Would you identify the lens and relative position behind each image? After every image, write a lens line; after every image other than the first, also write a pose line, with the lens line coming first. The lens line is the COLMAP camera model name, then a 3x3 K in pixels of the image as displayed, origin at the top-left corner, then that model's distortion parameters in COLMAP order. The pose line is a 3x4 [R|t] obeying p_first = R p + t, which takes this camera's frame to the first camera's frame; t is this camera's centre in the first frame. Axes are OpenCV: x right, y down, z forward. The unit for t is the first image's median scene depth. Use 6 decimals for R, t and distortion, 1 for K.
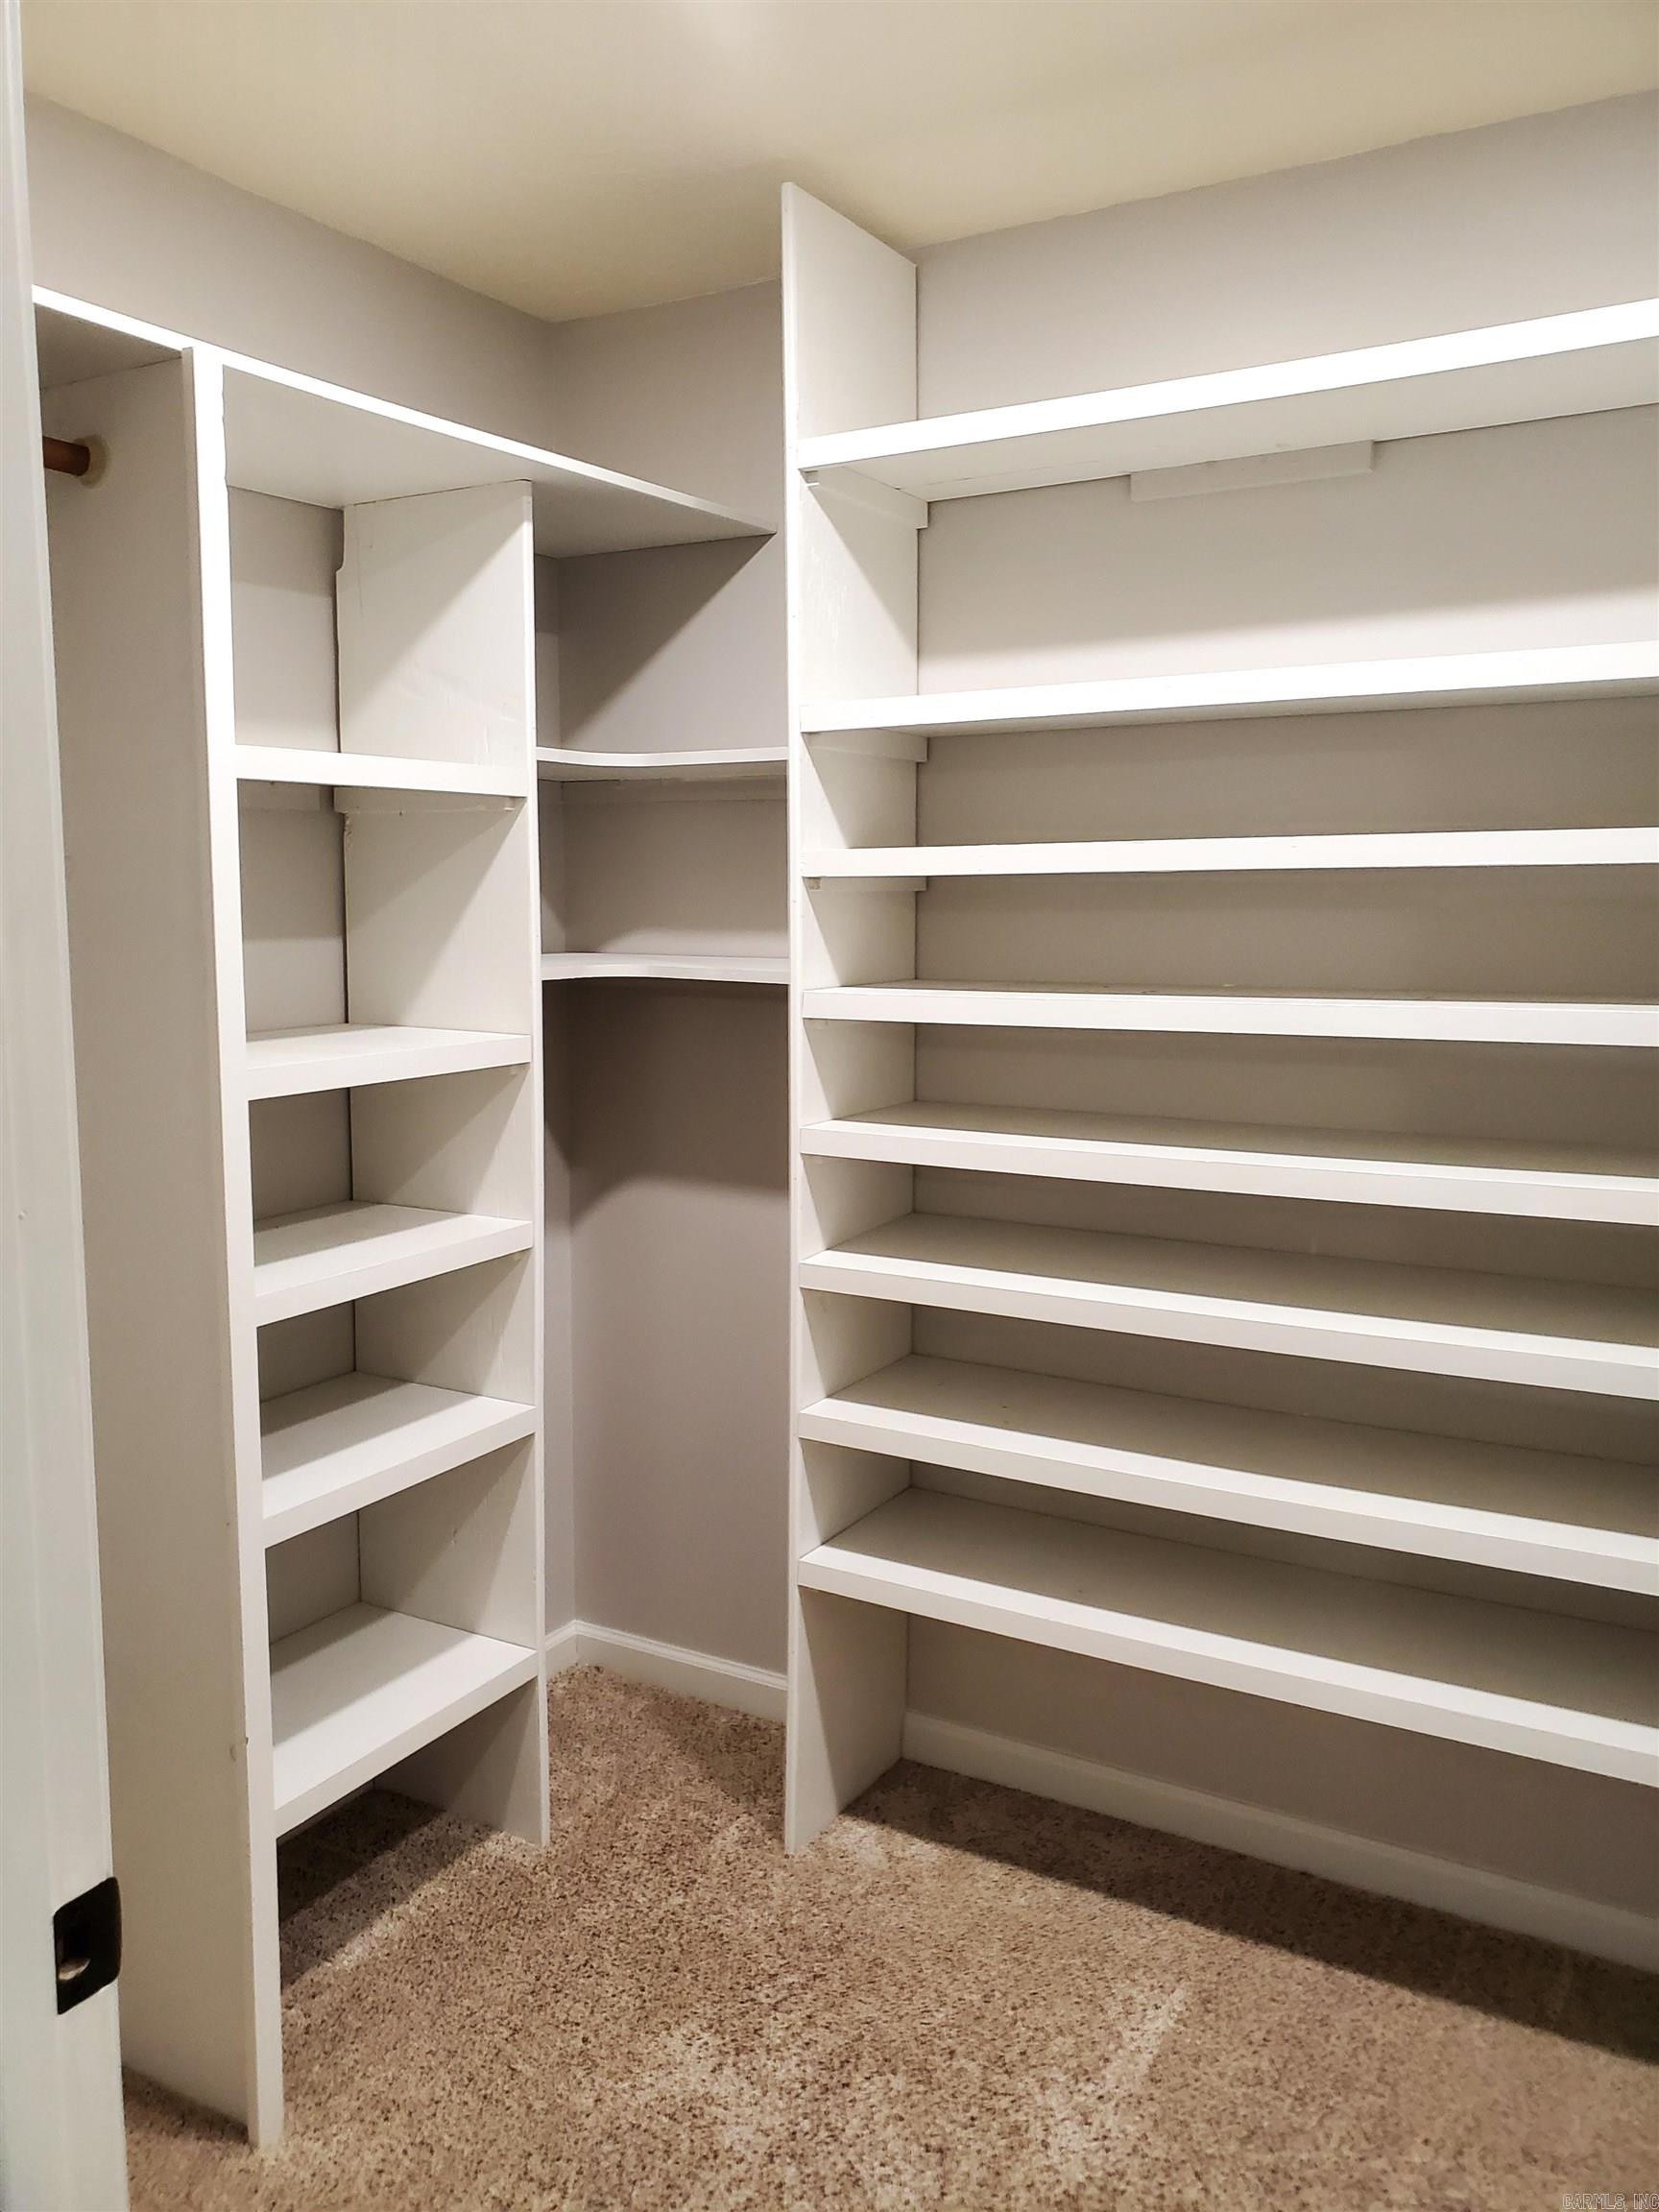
lens RADIAL K [[1722.1, 0, 825.6], [0, 1722.1, 1107.9], [0, 0, 1]] dist [0.009624, -0.019671]
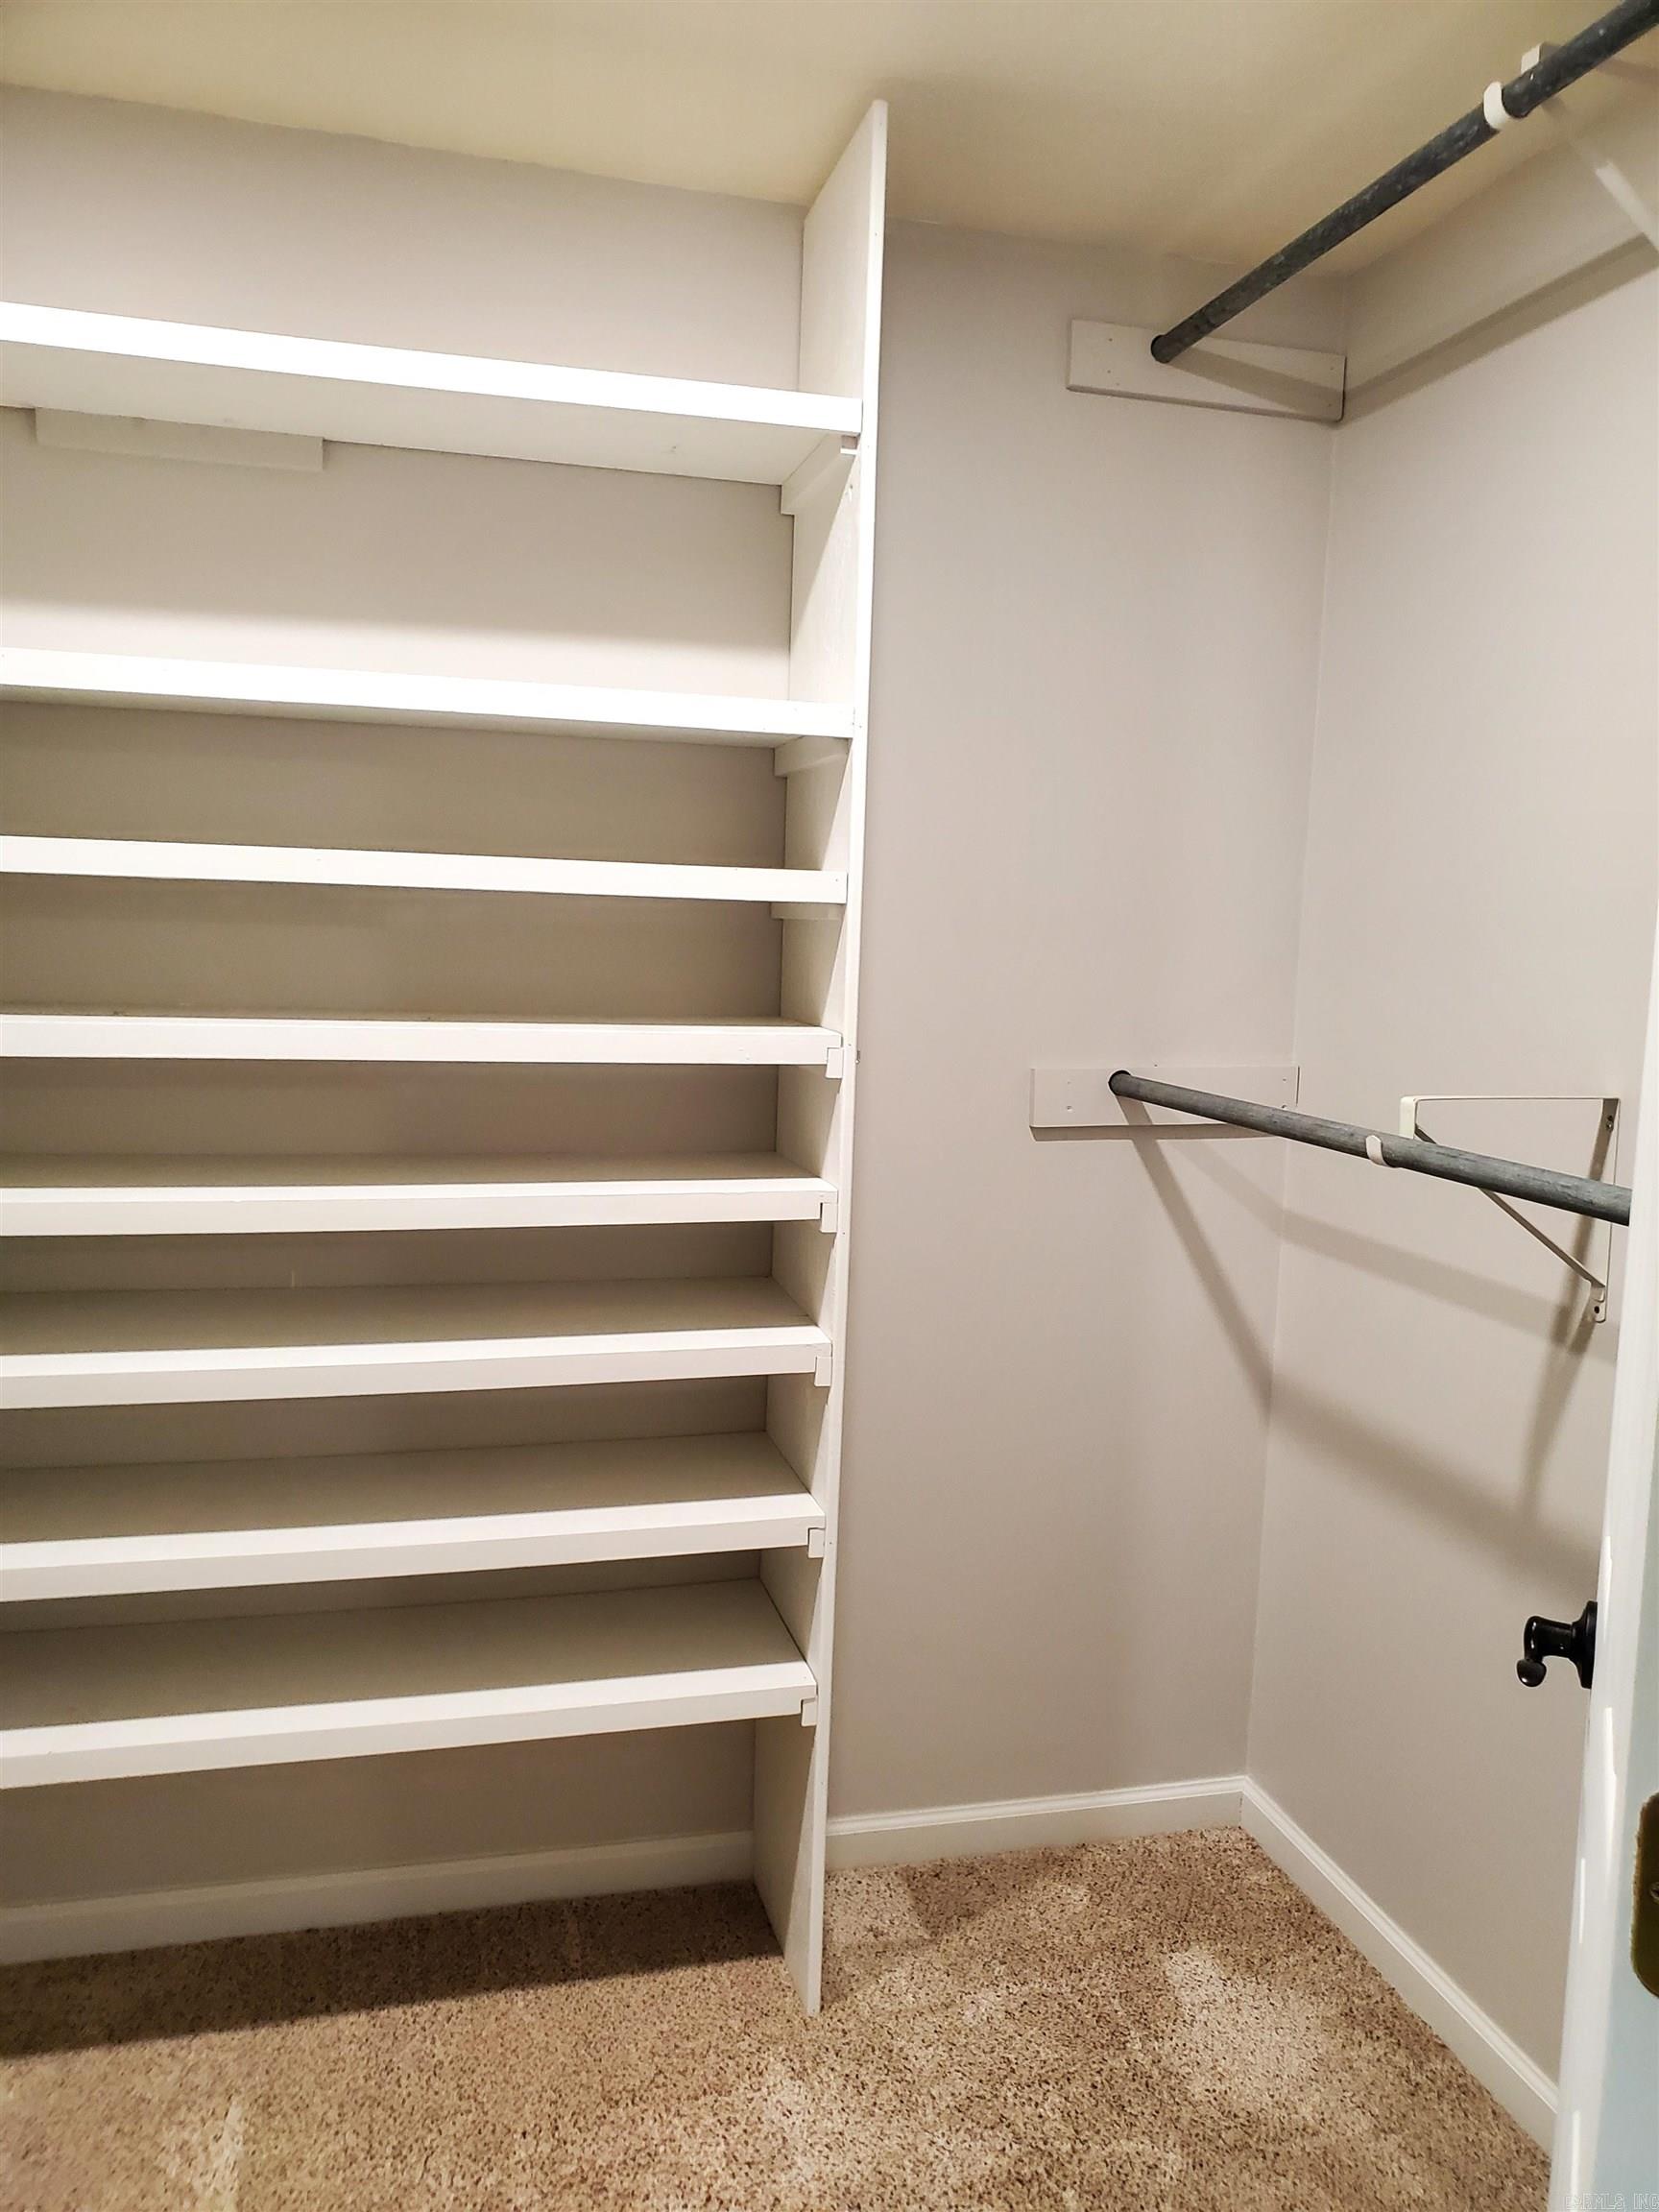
lens RADIAL K [[1722.1, 0, 832.4], [0, 1722.1, 1101.6], [0, 0, 1]] dist [0.009624, -0.019671]
pose [[0.696133, -0.060168, 0.715387, -0.196215], [0.063542, 0.997735, 0.022084, -0.017771], [-0.715095, 0.030084, 0.698379, 0.127133]]
